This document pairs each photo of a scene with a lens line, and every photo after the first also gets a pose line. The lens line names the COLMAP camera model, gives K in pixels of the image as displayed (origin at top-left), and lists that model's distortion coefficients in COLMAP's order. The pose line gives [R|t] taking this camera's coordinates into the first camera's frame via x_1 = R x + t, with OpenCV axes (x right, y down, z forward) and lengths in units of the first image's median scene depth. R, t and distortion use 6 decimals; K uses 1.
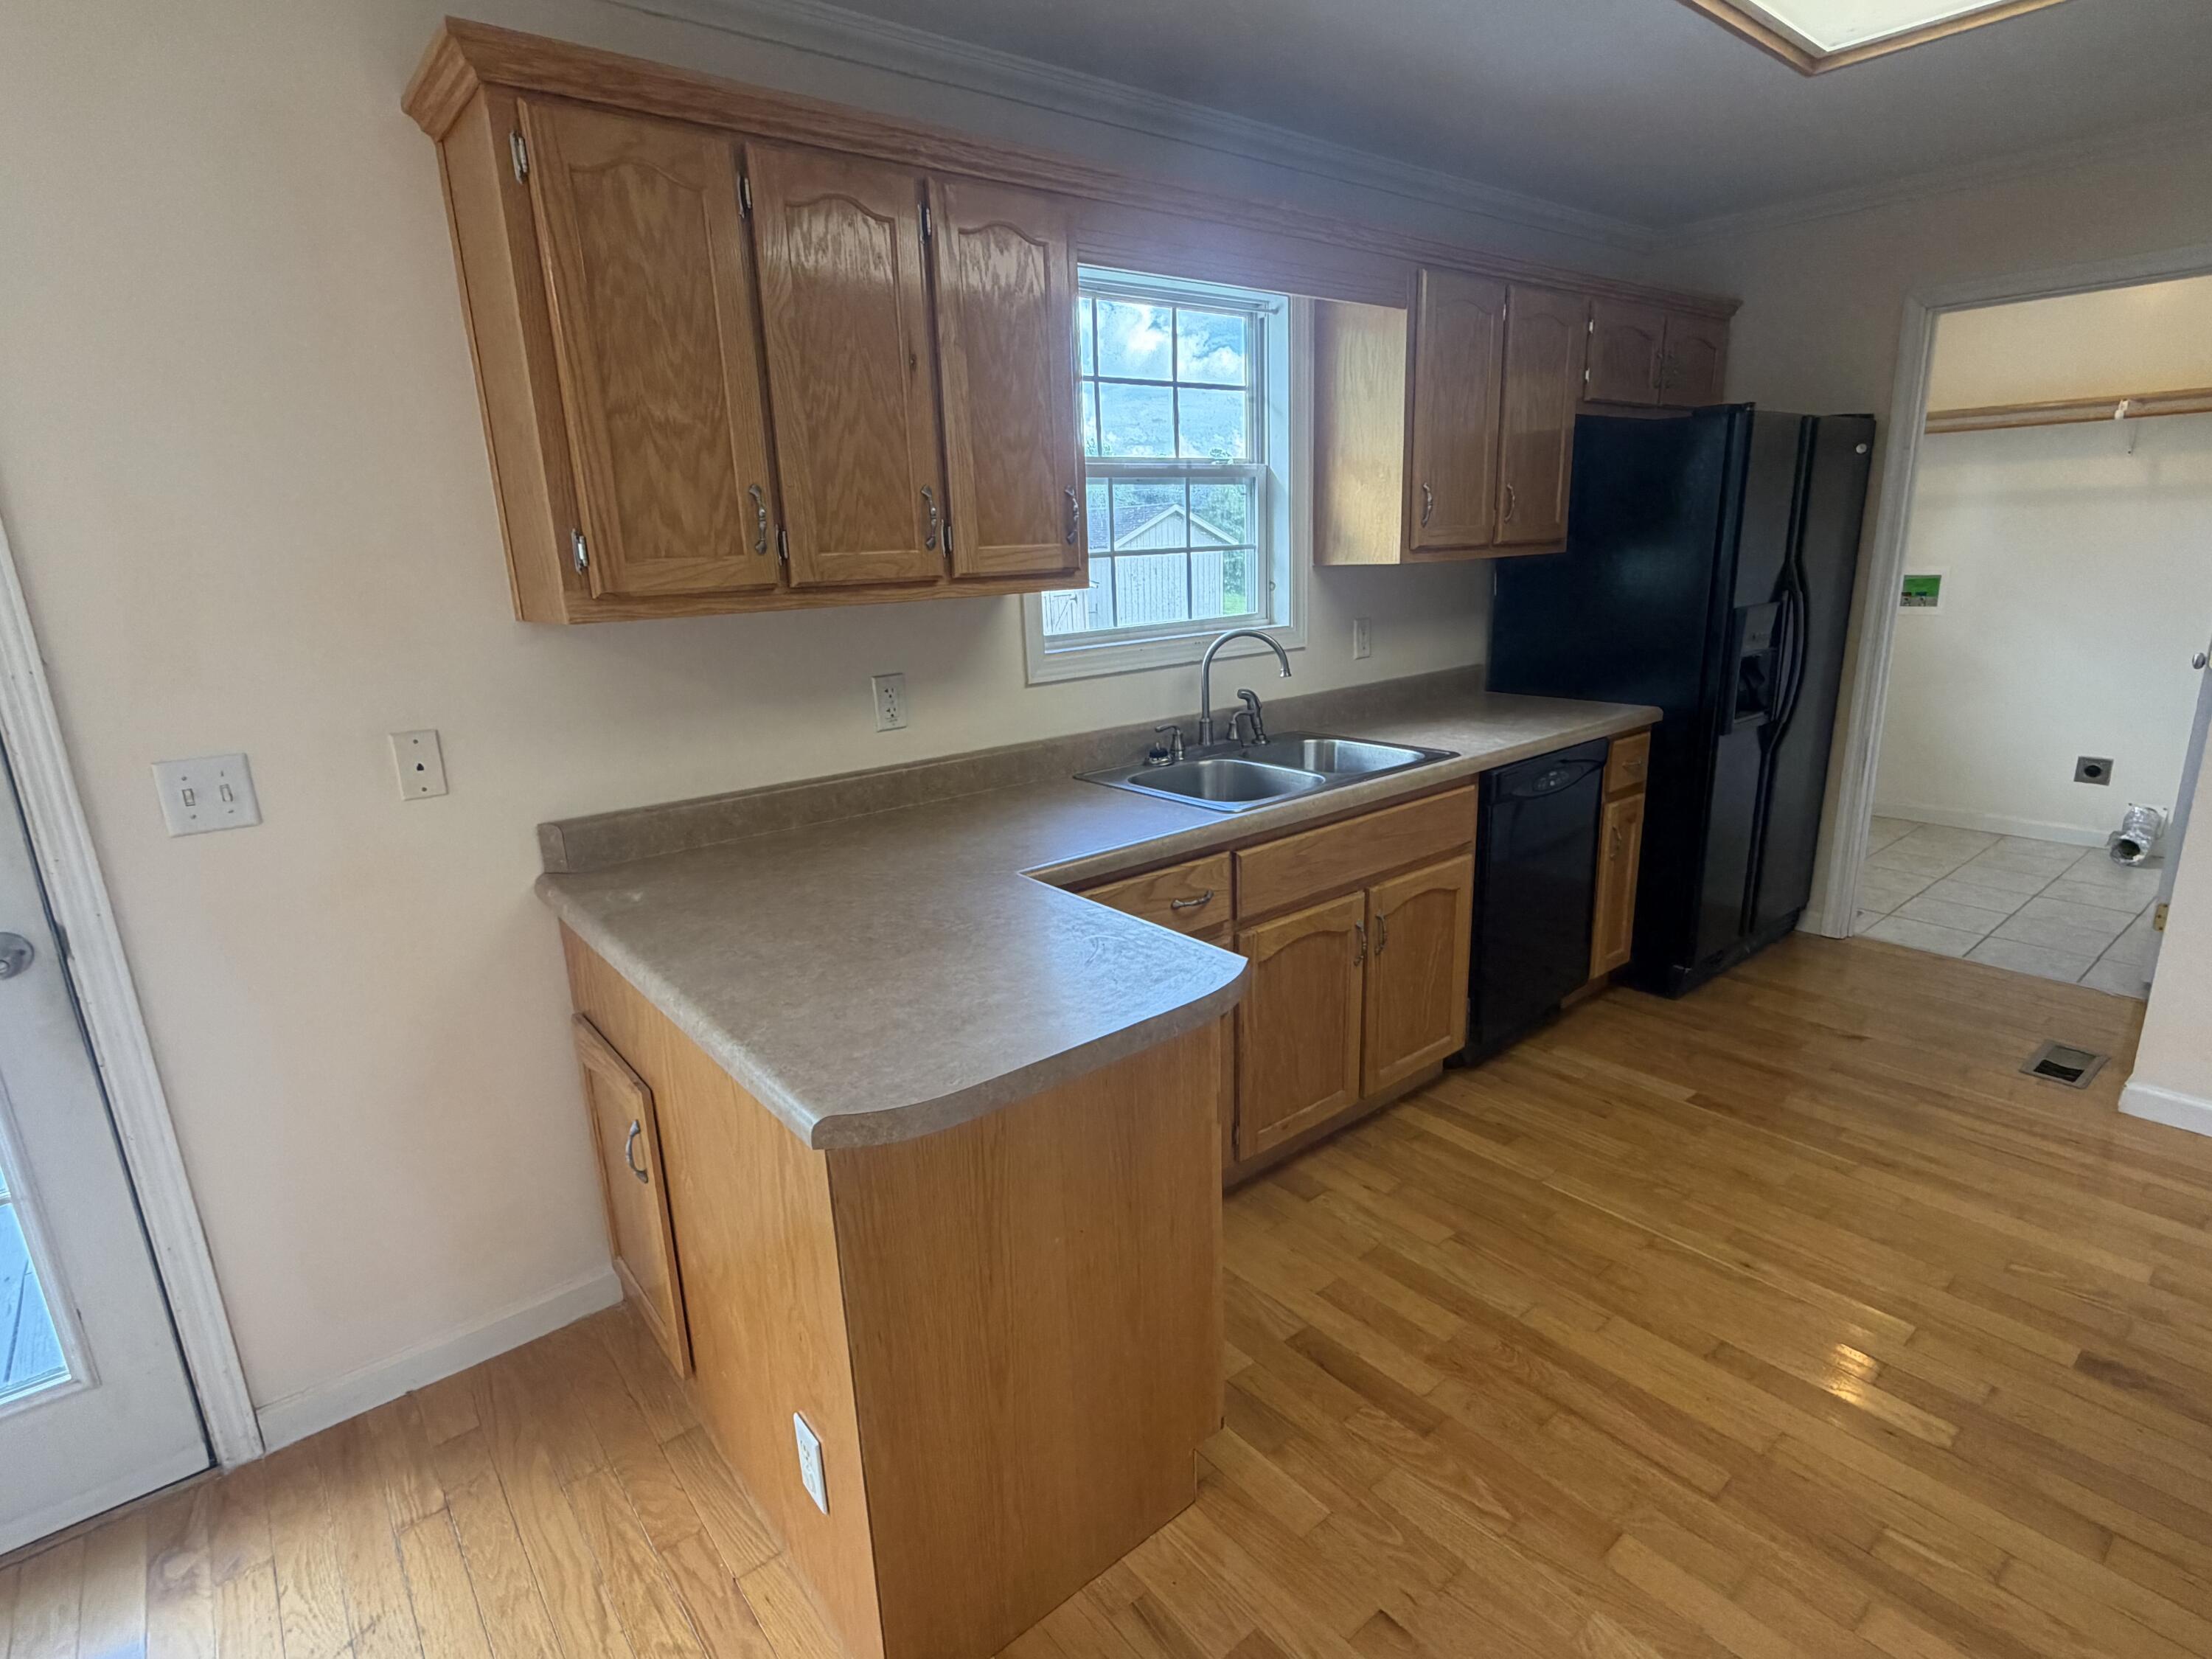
lens RADIAL K [[1128.6, 0, 1103.3], [0, 1128.6, 836.0], [0, 0, 1]] dist [-0.000786, 0.000841]
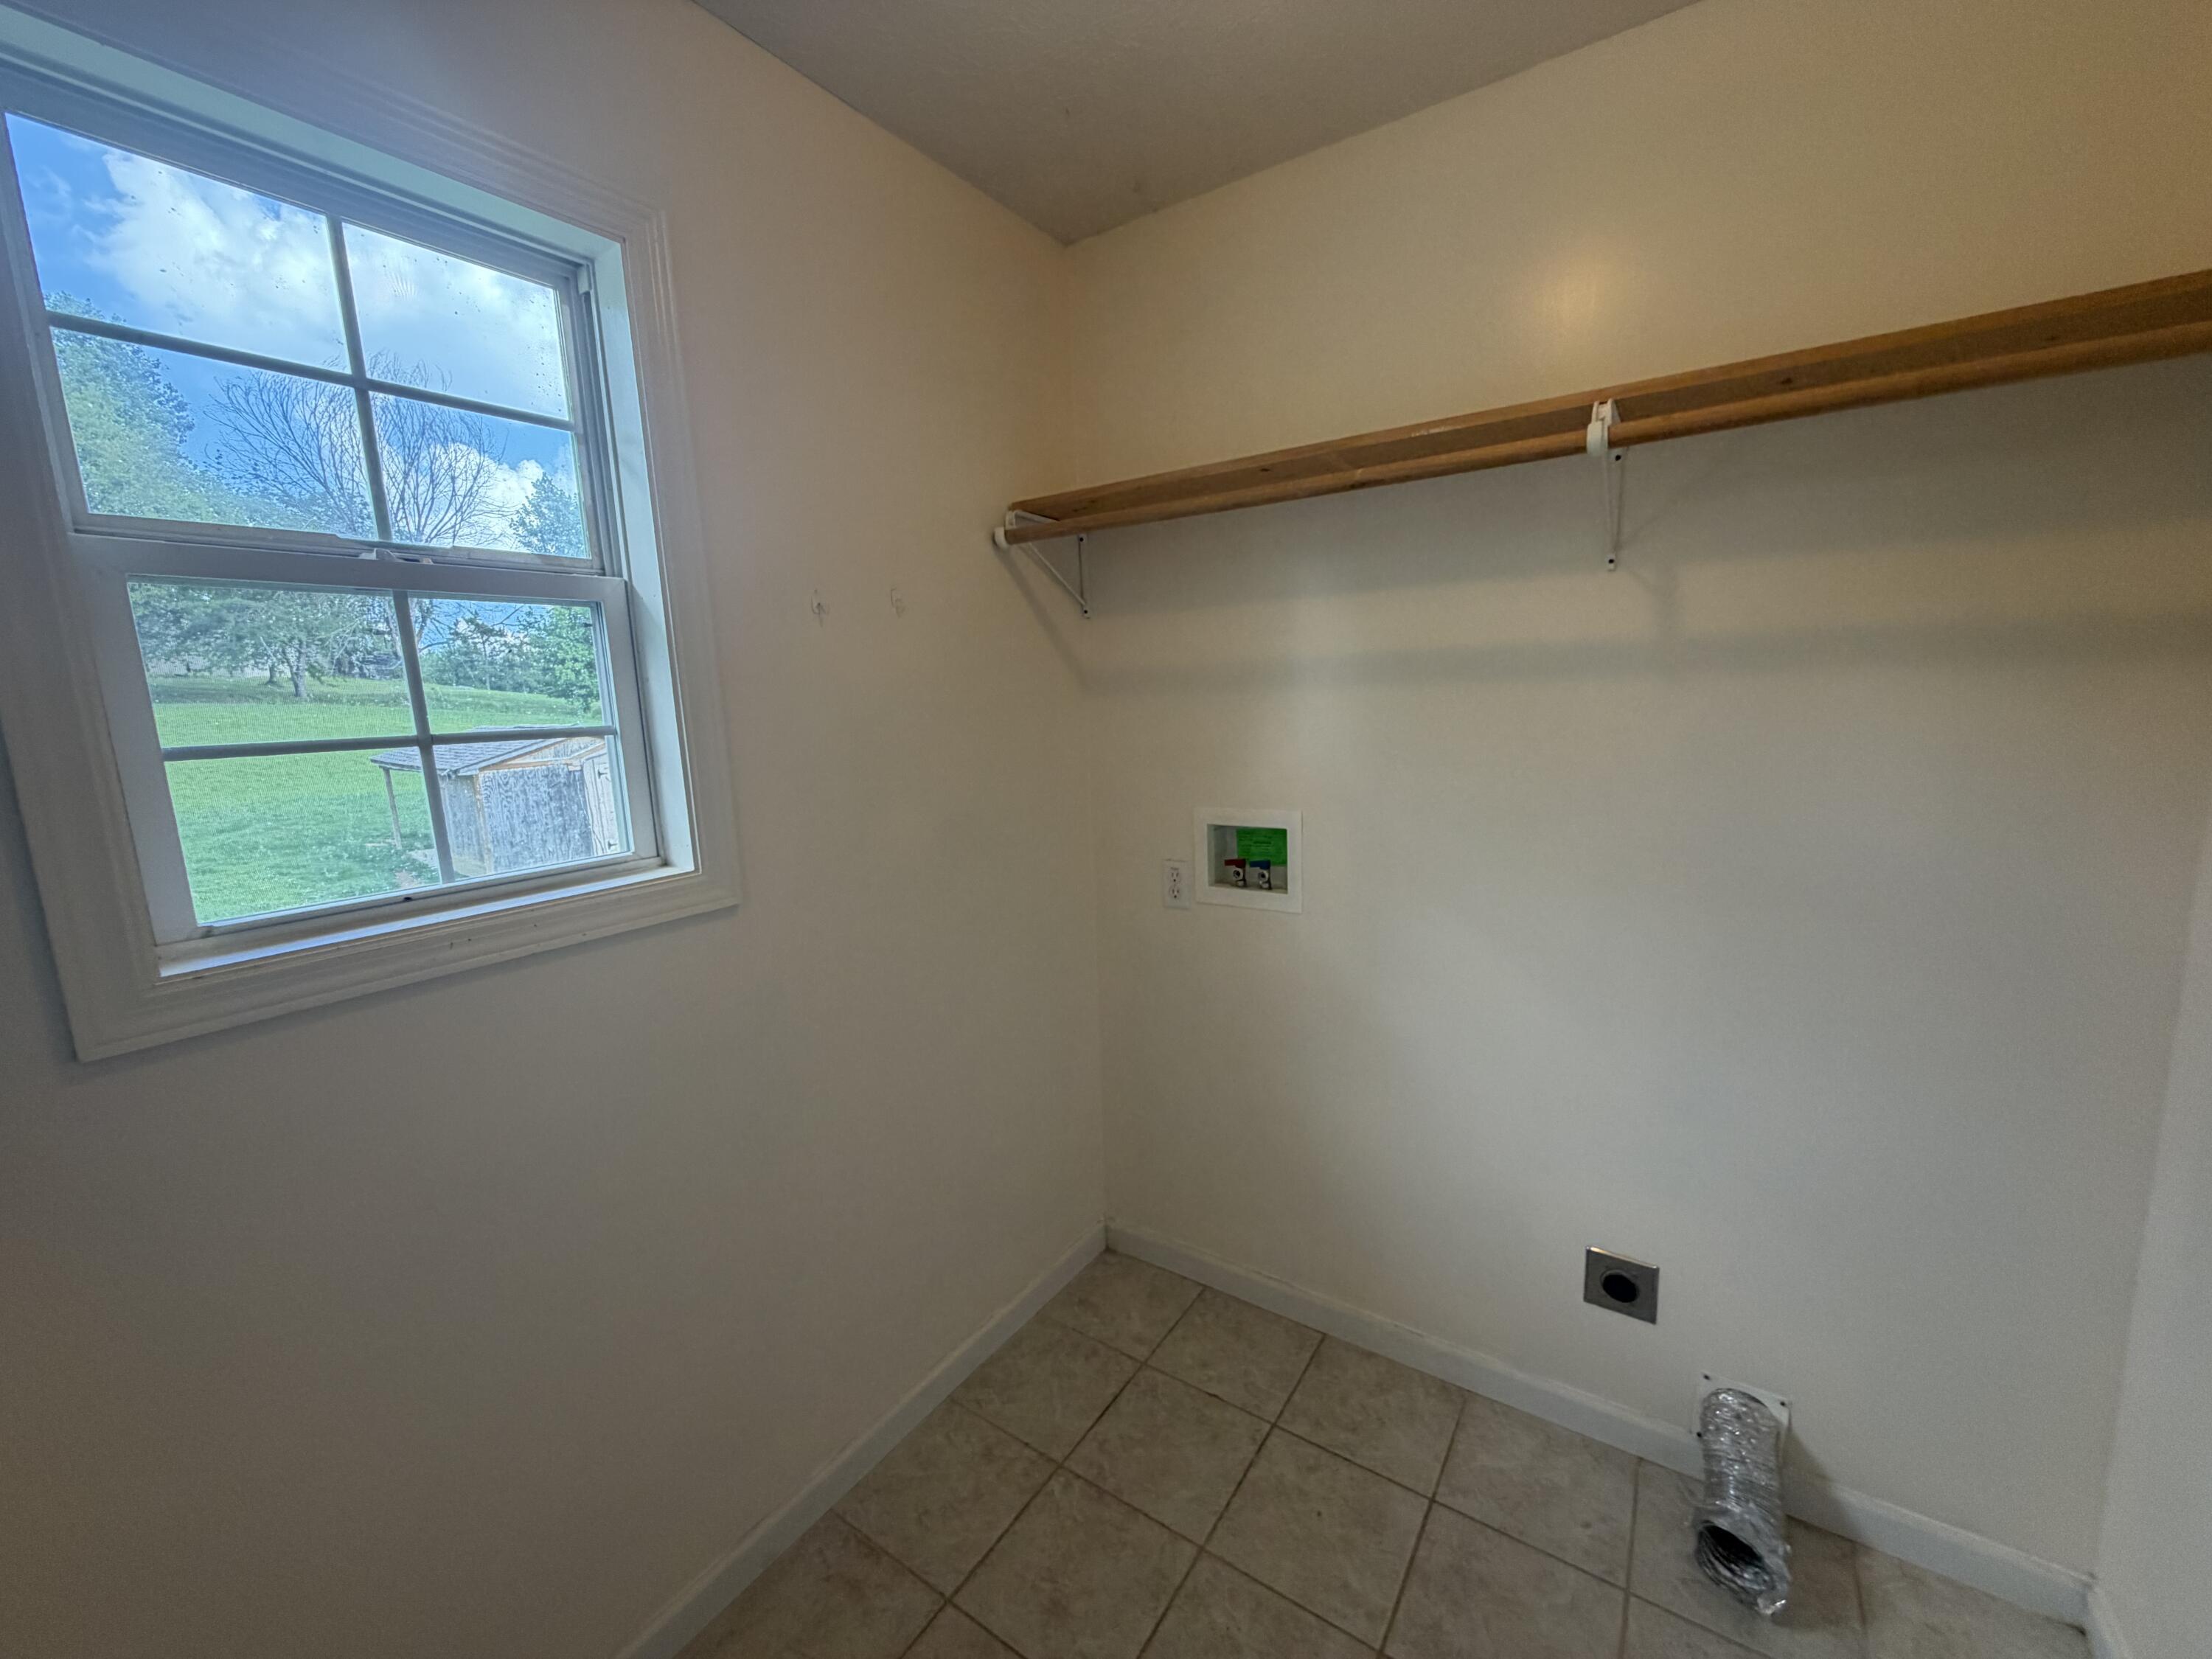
lens RADIAL K [[888.3, 0, 1108.5], [0, 888.3, 828.0], [0, 0, 1]] dist [0.001473, -0.000092]
pose [[0.956601, -0.043067, 0.288201, 0.925715], [0.074999, 0.992088, -0.100684, -0.326298], [-0.281584, 0.117930, 0.952262, 1.097123]]
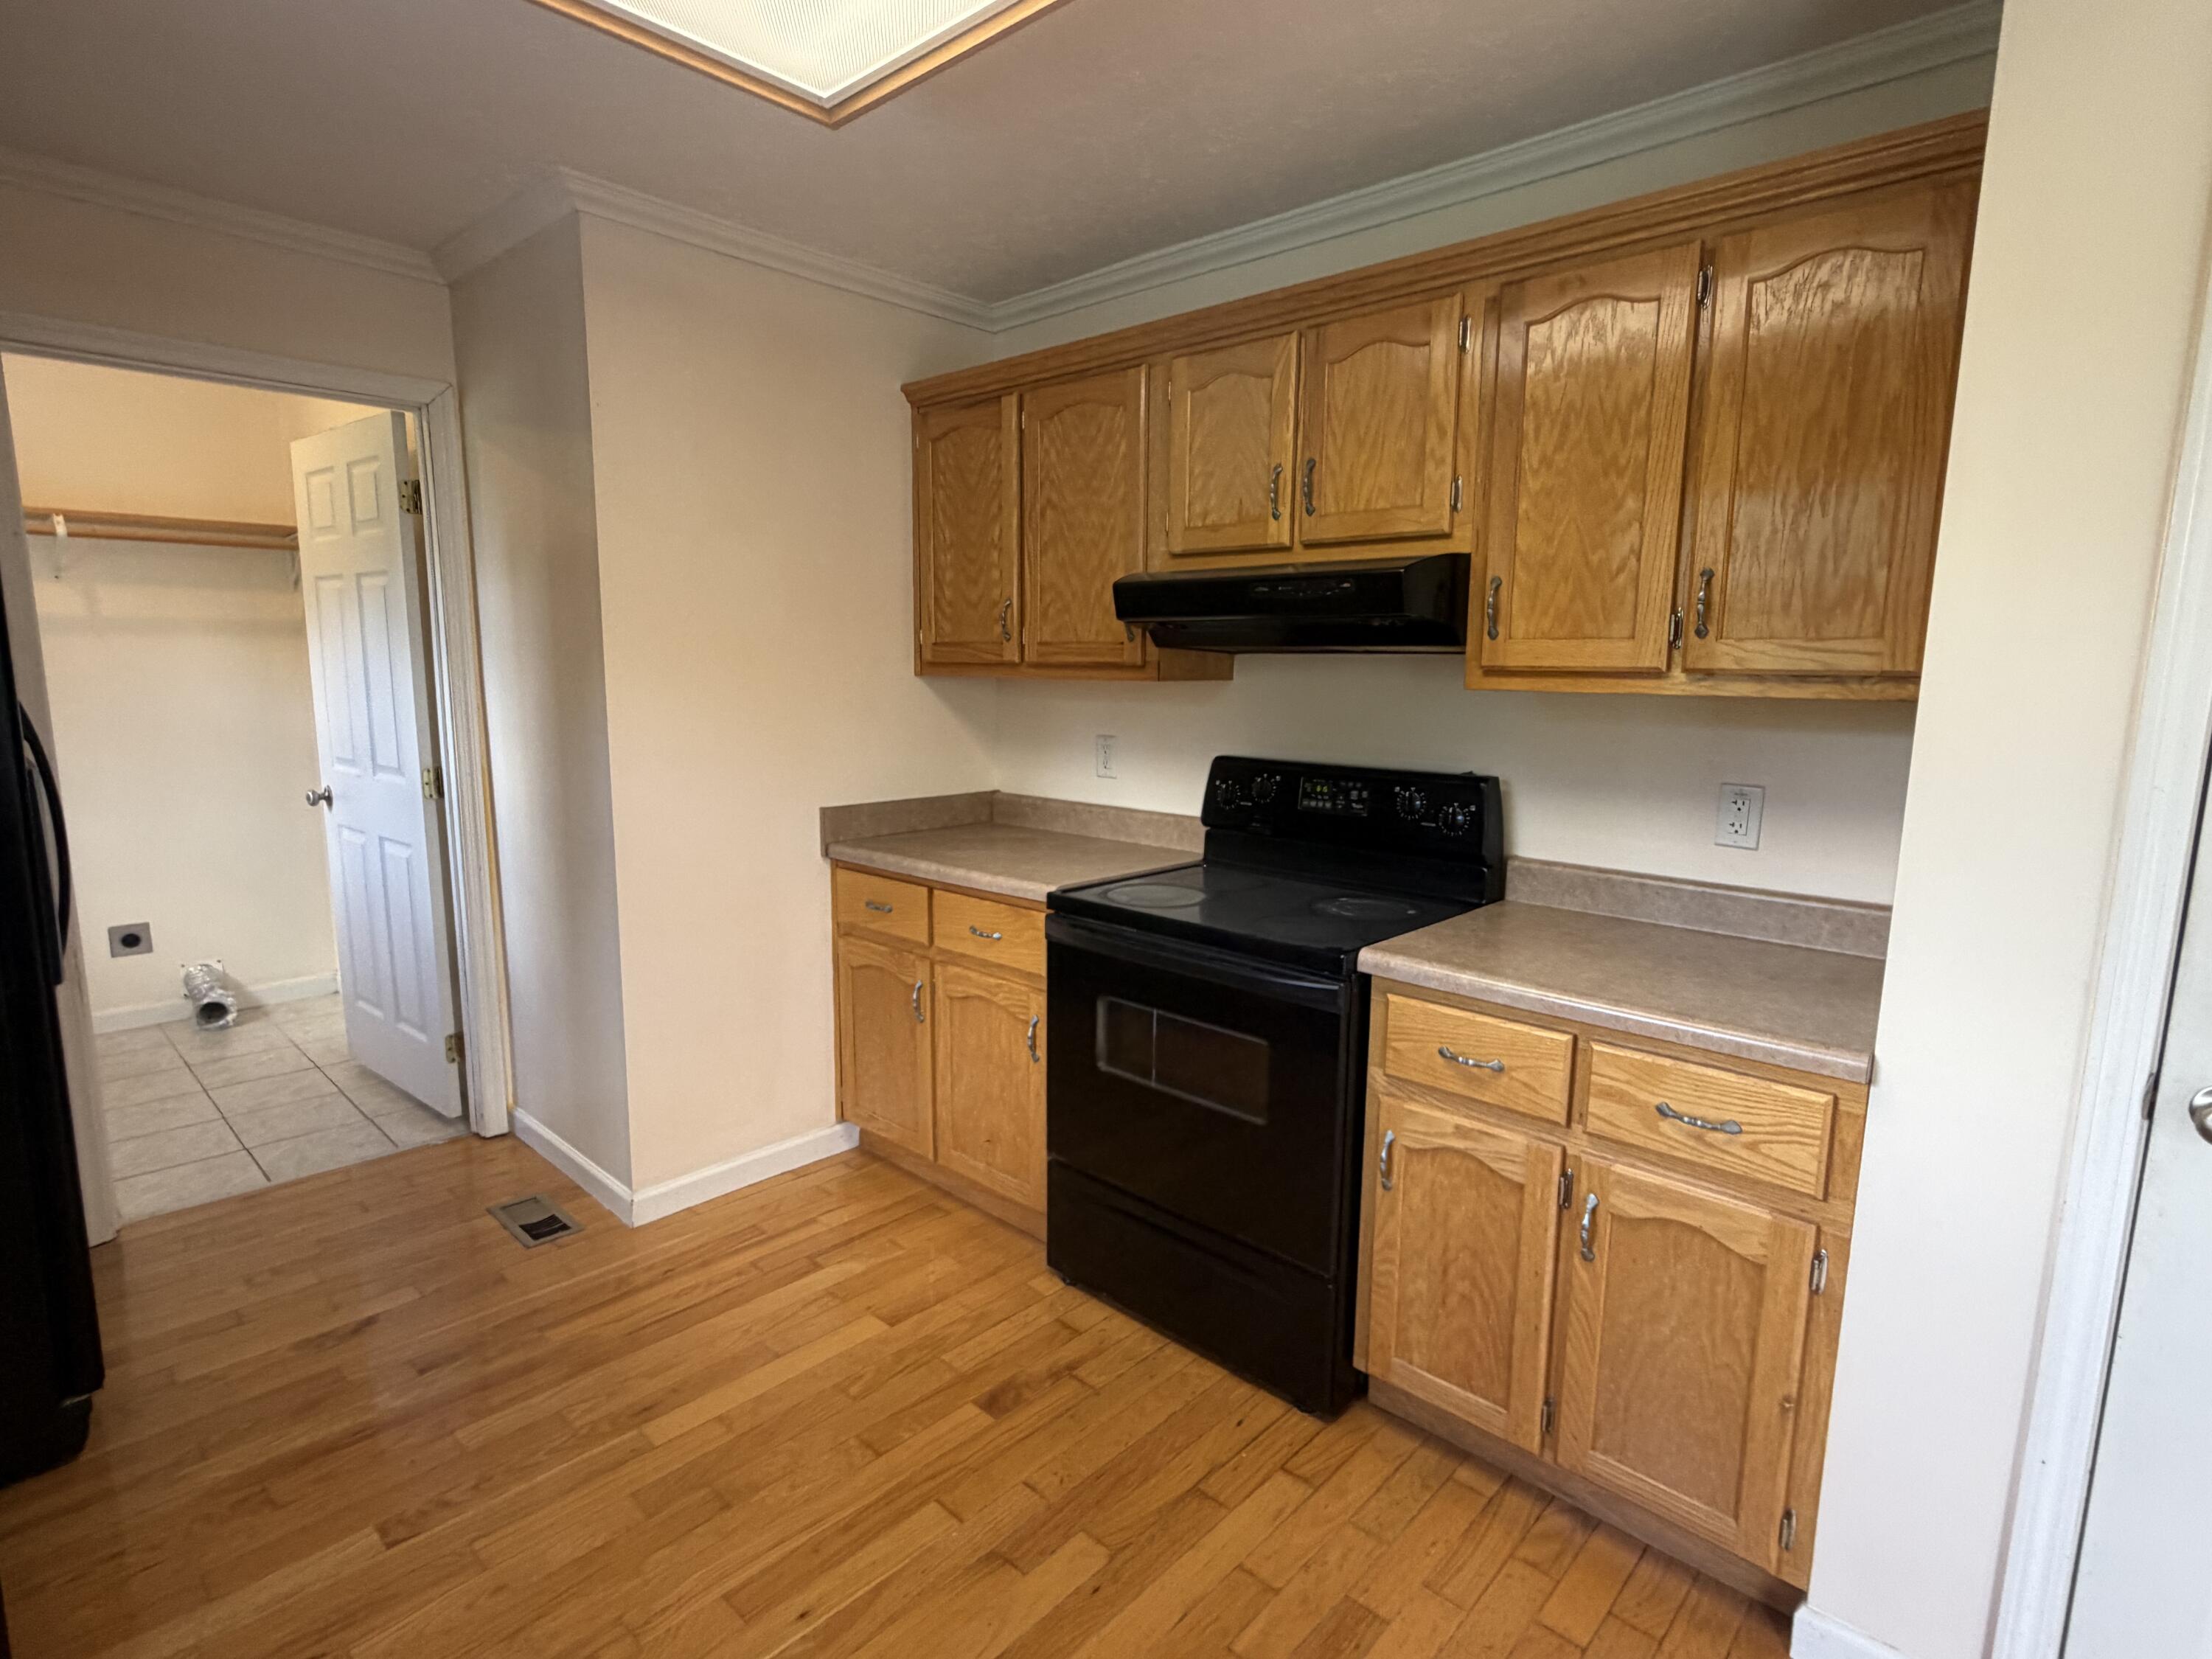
lens RADIAL K [[1128.6, 0, 1100.3], [0, 1128.6, 826.3], [0, 0, 1]] dist [-0.000786, 0.000841]
pose [[-0.134126, -0.112309, 0.984580, -0.085805], [0.251148, 0.957267, 0.143406, -0.121248], [-0.958611, 0.266510, -0.100188, 0.549648]]
